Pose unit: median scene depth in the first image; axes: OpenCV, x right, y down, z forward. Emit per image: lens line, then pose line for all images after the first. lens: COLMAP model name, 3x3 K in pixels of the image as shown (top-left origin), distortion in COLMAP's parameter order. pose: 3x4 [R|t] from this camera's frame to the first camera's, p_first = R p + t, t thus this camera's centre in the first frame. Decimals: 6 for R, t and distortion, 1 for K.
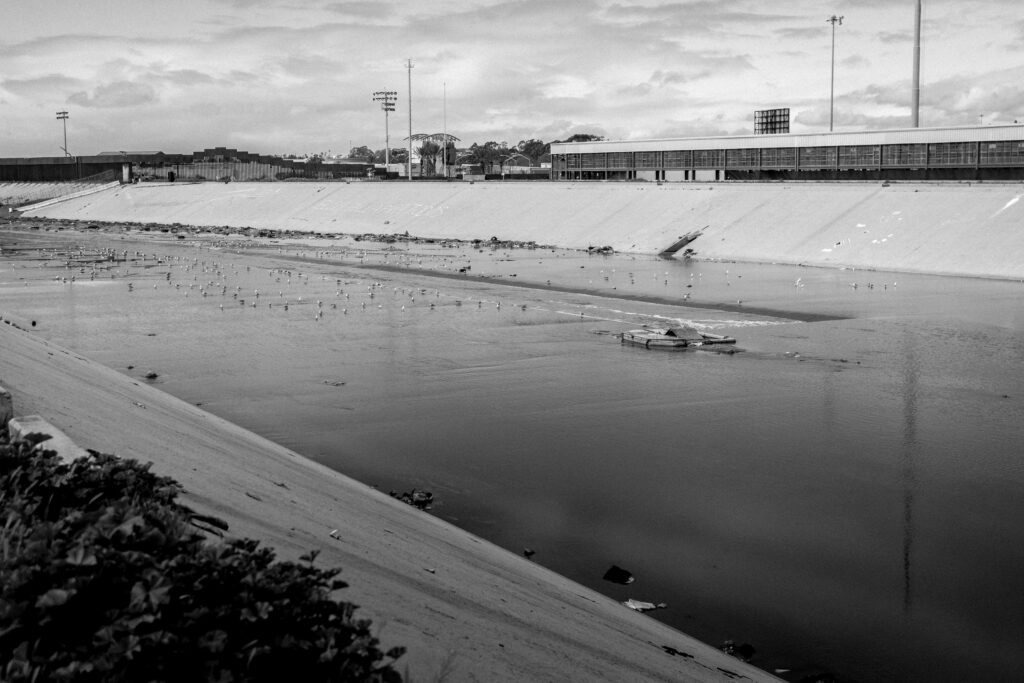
lens RADIAL K [[1467.2, 0, 512.0], [0, 1467.2, 341.5], [0, 0, 1]] dist [0.002838, 0.141802]
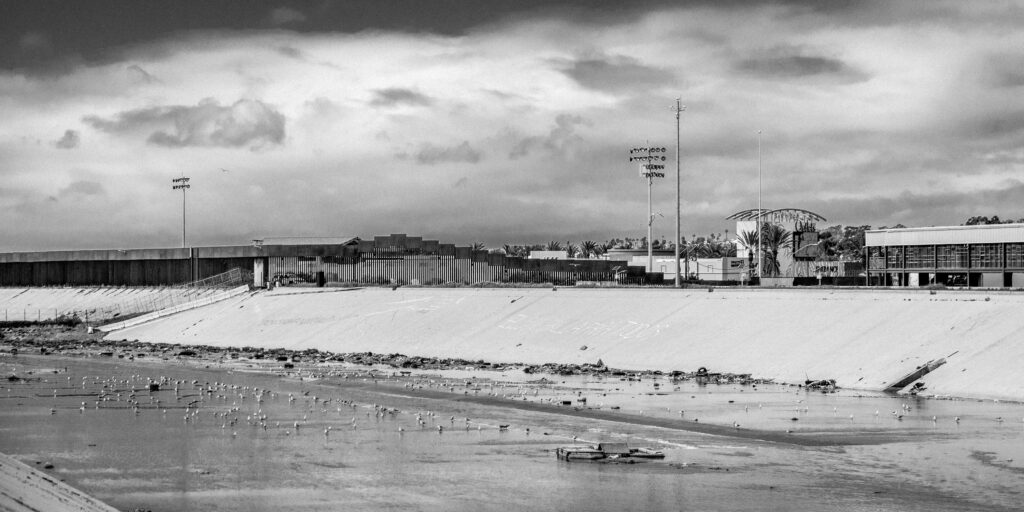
lens RADIAL K [[2952.1, 0, 512.0], [0, 2952.1, 256.0], [0, 0, 1]] dist [0.016409, -0.191477]
pose [[0.976585, 0.001828, -0.215123, 0.165541], [-0.027452, 0.992848, -0.116190, 0.033922], [0.213372, 0.119375, 0.969650, -0.312894]]
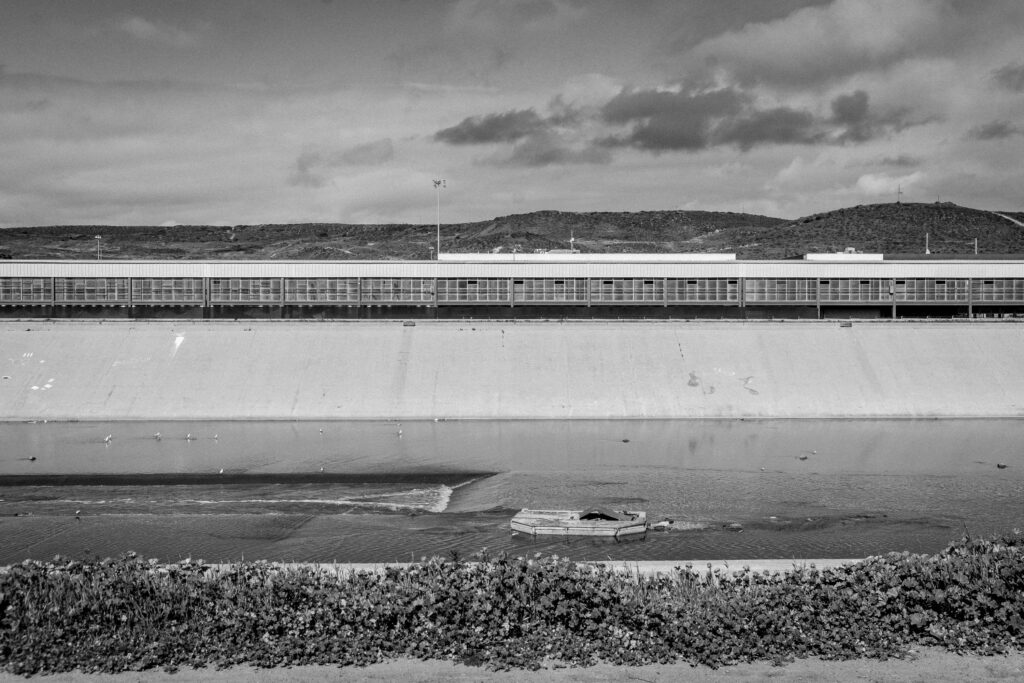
lens RADIAL K [[1268.8, 0, 512.0], [0, 1268.8, 341.5], [0, 0, 1]] dist [-0.016905, 0.012456]
pose [[0.458845, -0.016057, 0.888371, -0.173272], [0.096789, 0.994790, -0.032011, -0.027058], [-0.883229, 0.100672, 0.458008, 0.248135]]
